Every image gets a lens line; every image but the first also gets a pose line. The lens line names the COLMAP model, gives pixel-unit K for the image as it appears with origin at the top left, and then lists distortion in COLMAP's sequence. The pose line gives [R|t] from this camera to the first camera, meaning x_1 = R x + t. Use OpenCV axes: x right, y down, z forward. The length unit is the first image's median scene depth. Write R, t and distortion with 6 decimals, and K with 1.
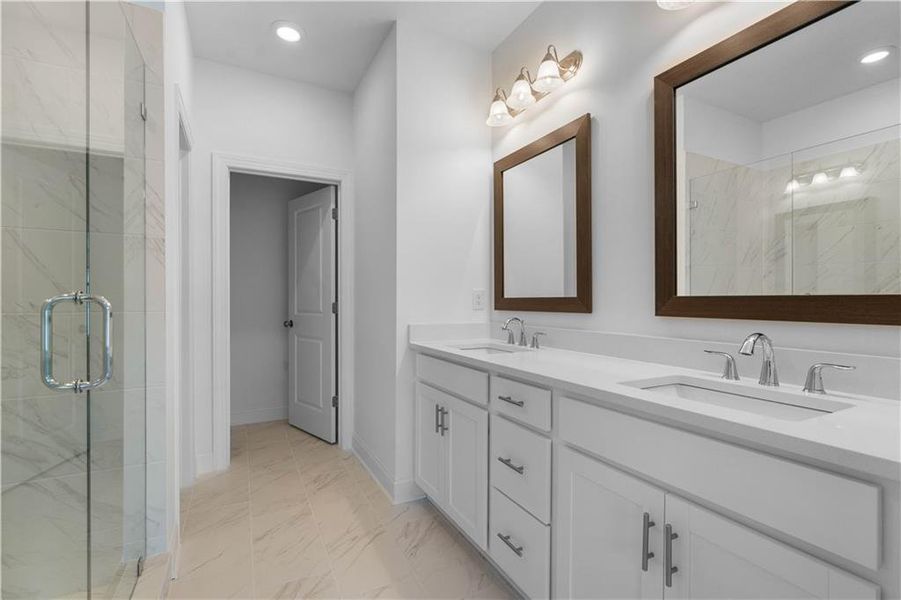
lens RADIAL K [[410.4, 0, 452.1], [0, 410.4, 299.1], [0, 0, 1]] dist [-0.000771, 0.000058]
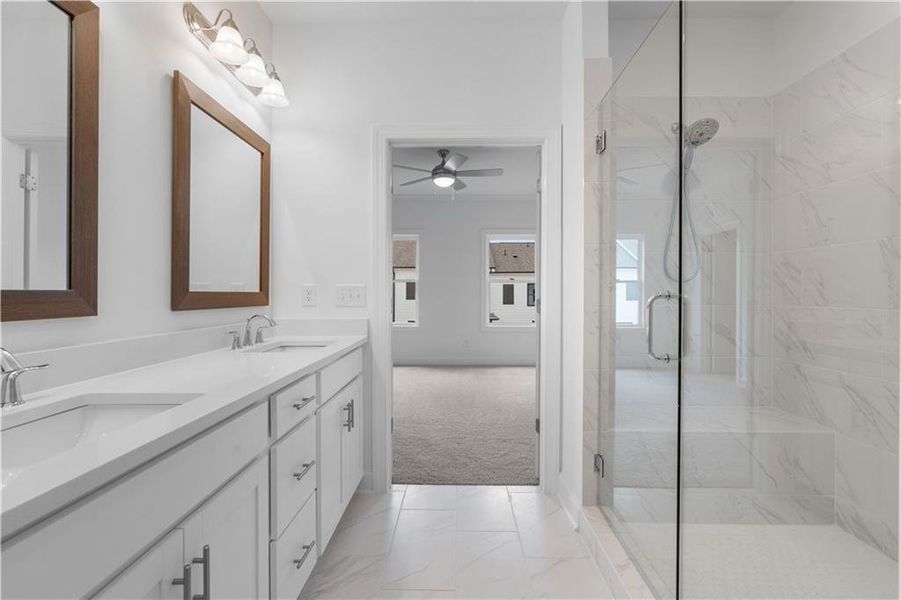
lens RADIAL K [[410.4, 0, 452.1], [0, 410.4, 299.1], [0, 0, 1]] dist [-0.000771, 0.000058]
pose [[-0.870678, -0.002368, 0.491849, -0.610646], [0.002683, 0.999951, 0.009563, 0.004421], [-0.491847, 0.009646, -0.870628, 1.464372]]
